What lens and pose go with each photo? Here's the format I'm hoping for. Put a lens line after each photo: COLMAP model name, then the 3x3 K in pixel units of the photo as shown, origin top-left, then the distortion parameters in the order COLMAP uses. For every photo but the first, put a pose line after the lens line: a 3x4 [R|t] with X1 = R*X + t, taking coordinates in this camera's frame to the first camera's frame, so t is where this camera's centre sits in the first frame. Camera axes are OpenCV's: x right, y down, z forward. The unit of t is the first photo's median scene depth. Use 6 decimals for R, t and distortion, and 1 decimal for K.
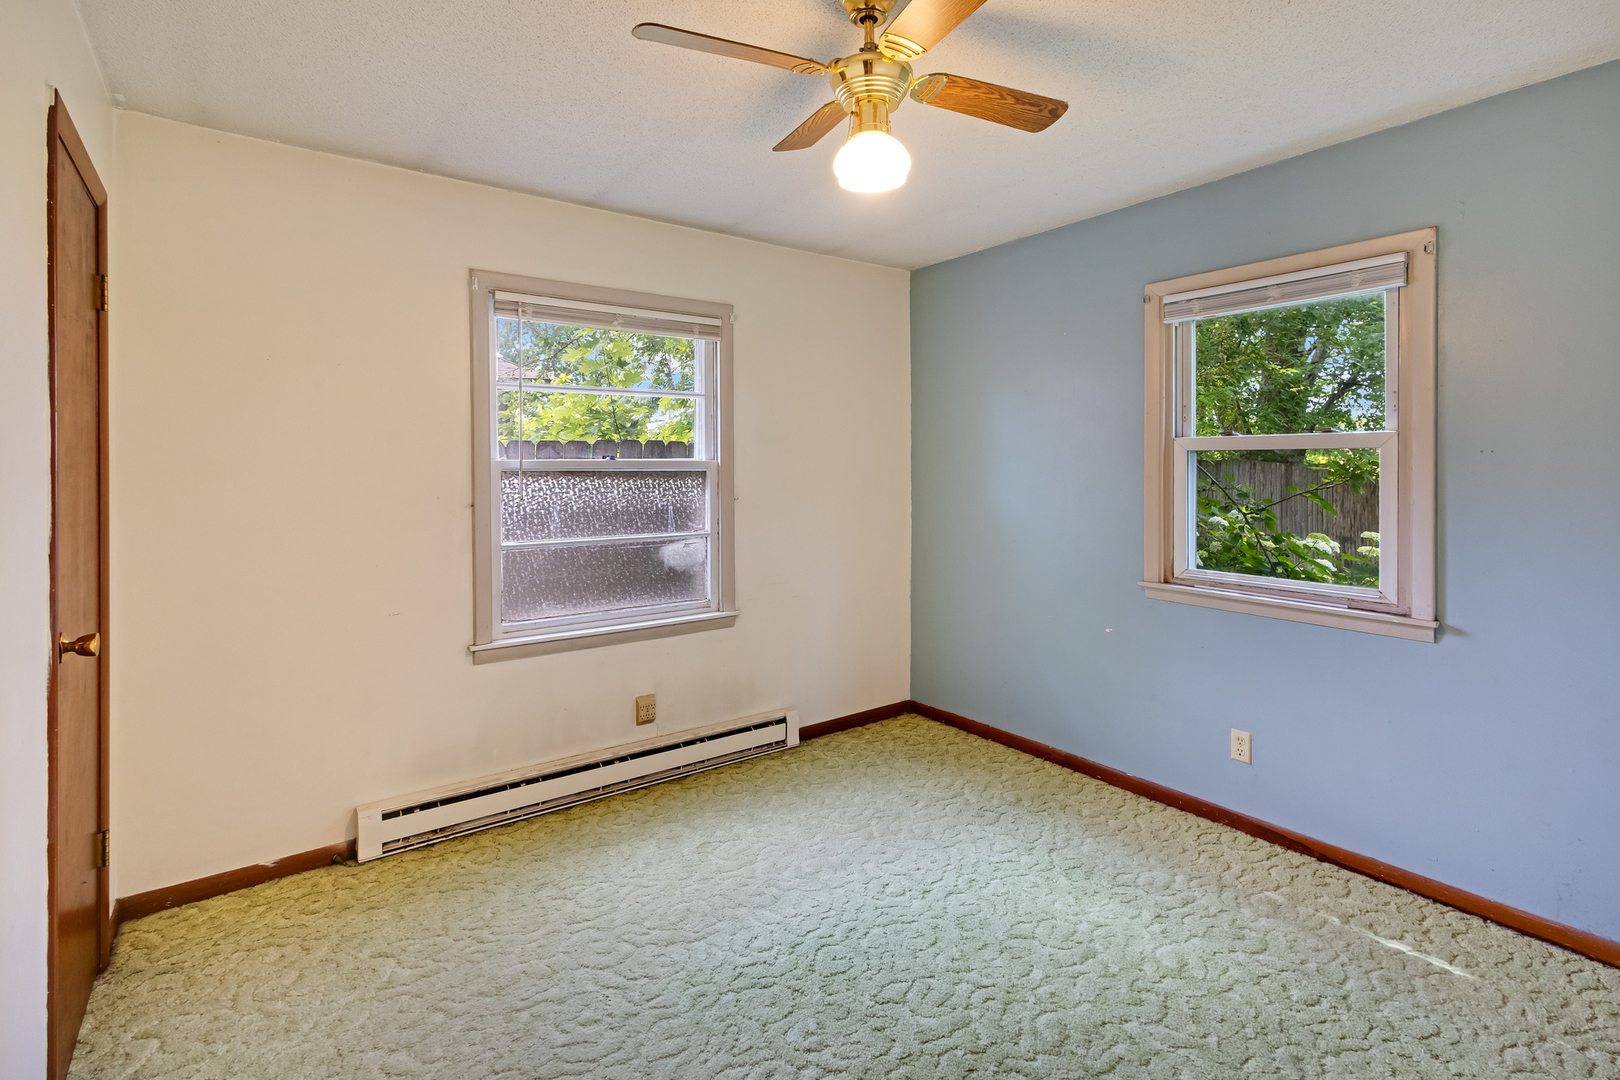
lens RADIAL K [[774.6, 0, 808.6], [0, 774.6, 460.0], [0, 0, 1]] dist [0.011846, -0.000273]
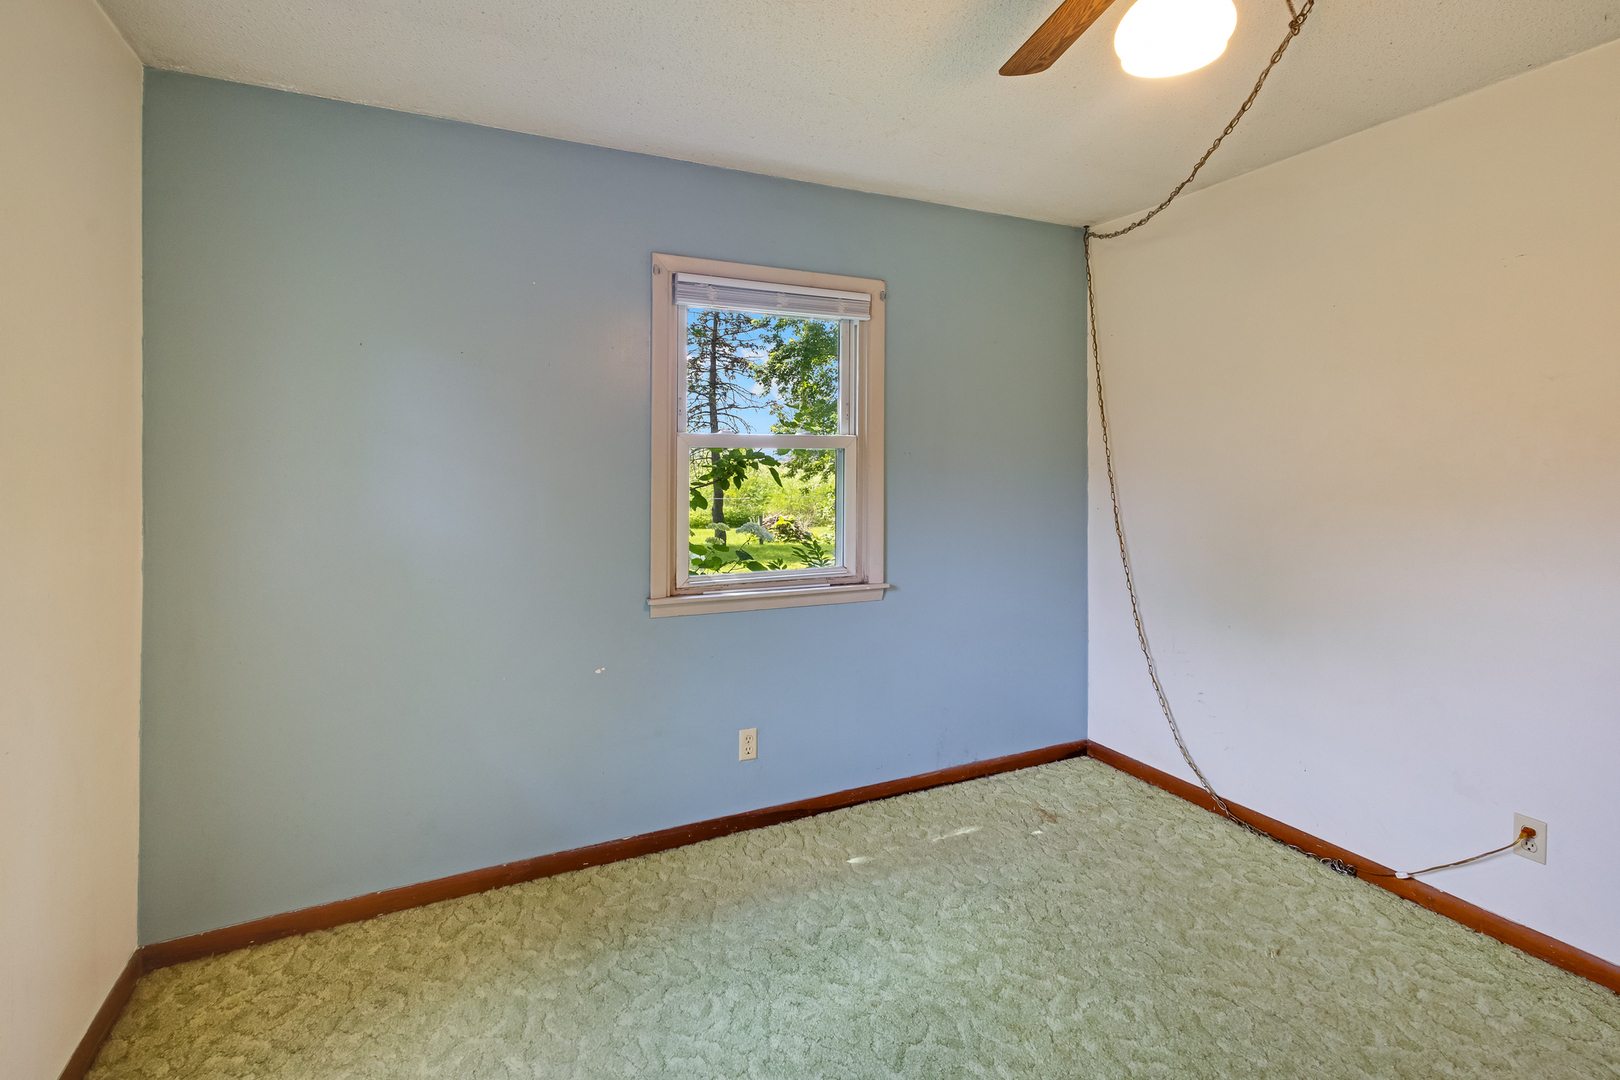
lens RADIAL K [[774.6, 0, 808.6], [0, 774.6, 460.0], [0, 0, 1]] dist [0.011846, -0.000273]
pose [[0.178557, 0.008378, 0.983894, -0.423354], [-0.003718, 0.999962, -0.007840, 0.010215], [-0.983923, -0.002258, 0.178581, 0.764105]]
